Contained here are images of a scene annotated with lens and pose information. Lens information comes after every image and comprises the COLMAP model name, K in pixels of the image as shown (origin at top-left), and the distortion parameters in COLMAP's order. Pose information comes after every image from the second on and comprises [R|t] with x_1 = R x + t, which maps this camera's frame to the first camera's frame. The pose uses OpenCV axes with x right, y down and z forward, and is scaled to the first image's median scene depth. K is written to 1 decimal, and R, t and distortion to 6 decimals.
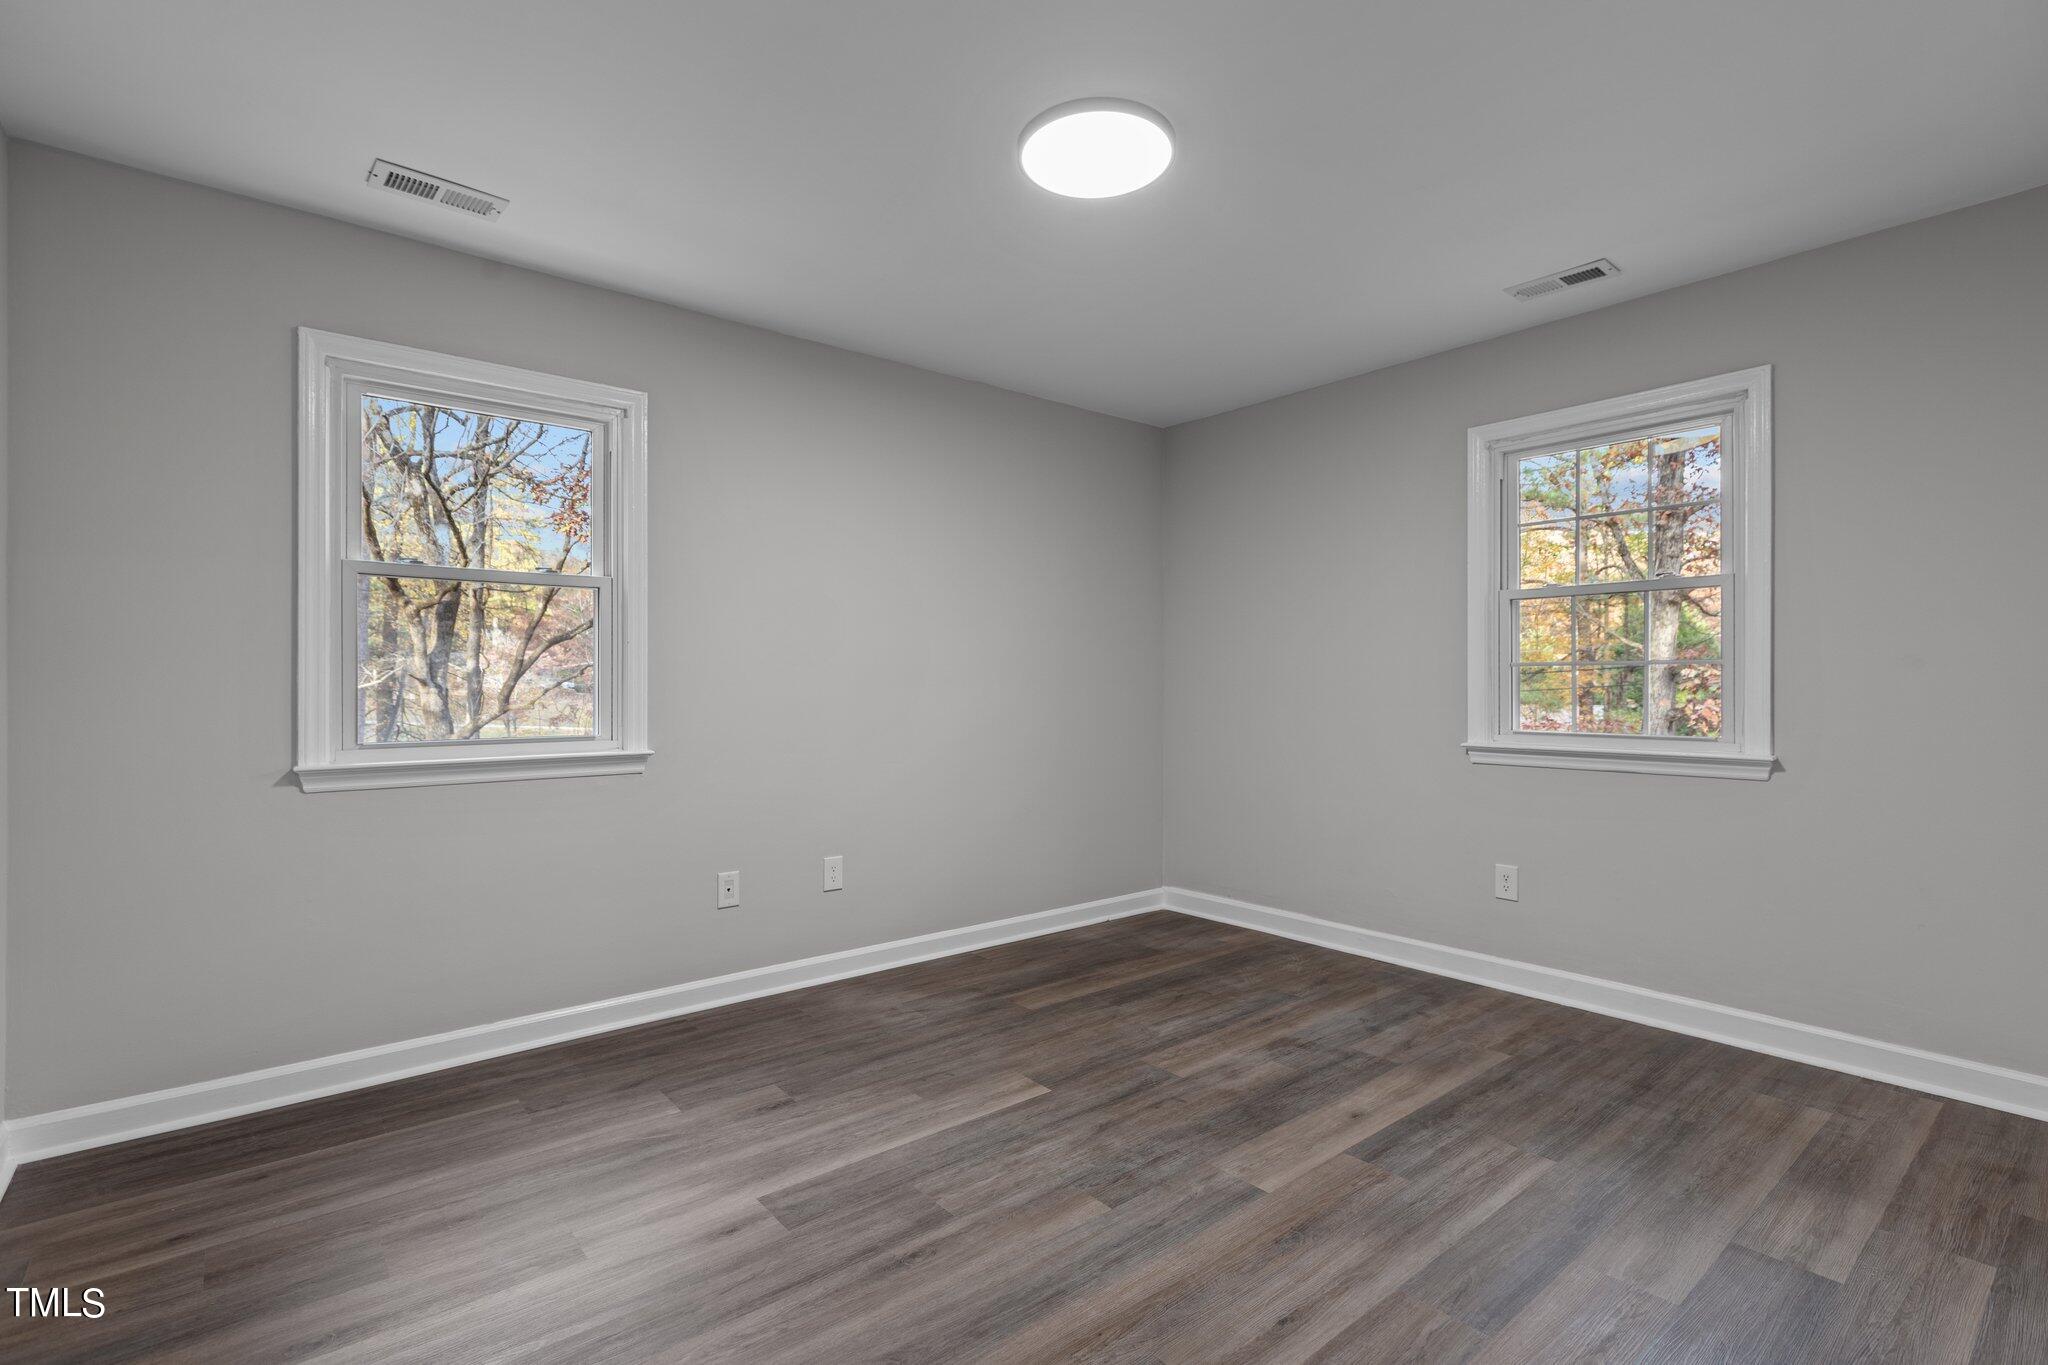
lens RADIAL K [[919.7, 0, 1018.8], [0, 919.7, 683.9], [0, 0, 1]] dist [0.001155, 0.000561]
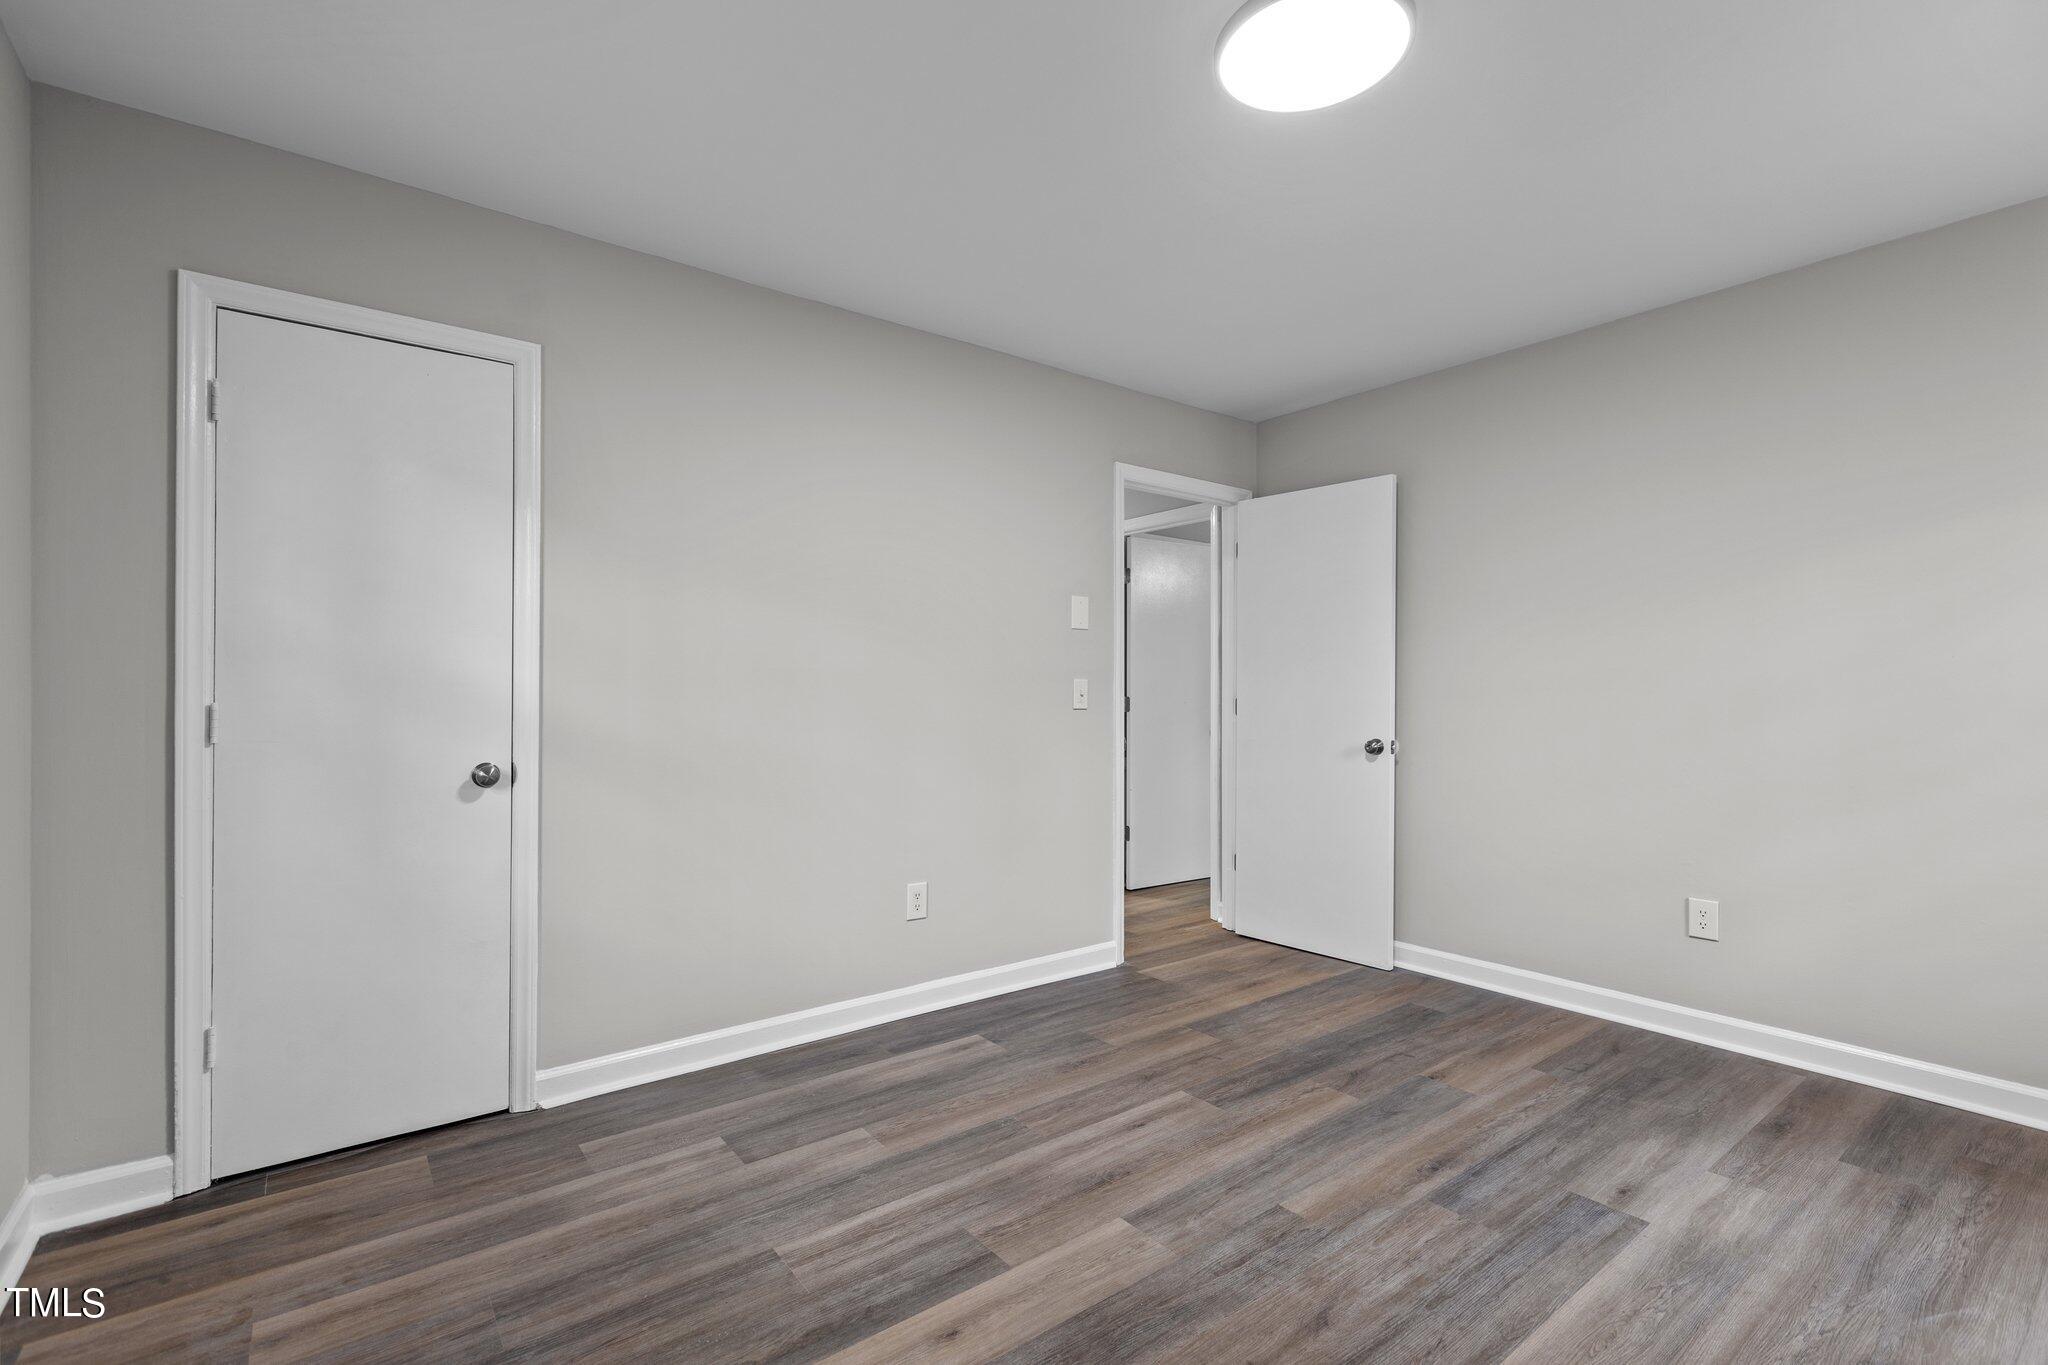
lens RADIAL K [[919.7, 0, 1030.5], [0, 919.7, 691.6], [0, 0, 1]] dist [0.001155, 0.000561]
pose [[-0.999846, 0.001104, 0.017540, 0.349233], [0.001052, 0.999995, -0.002972, 0.001462], [-0.017543, -0.002953, -0.999842, 1.976595]]
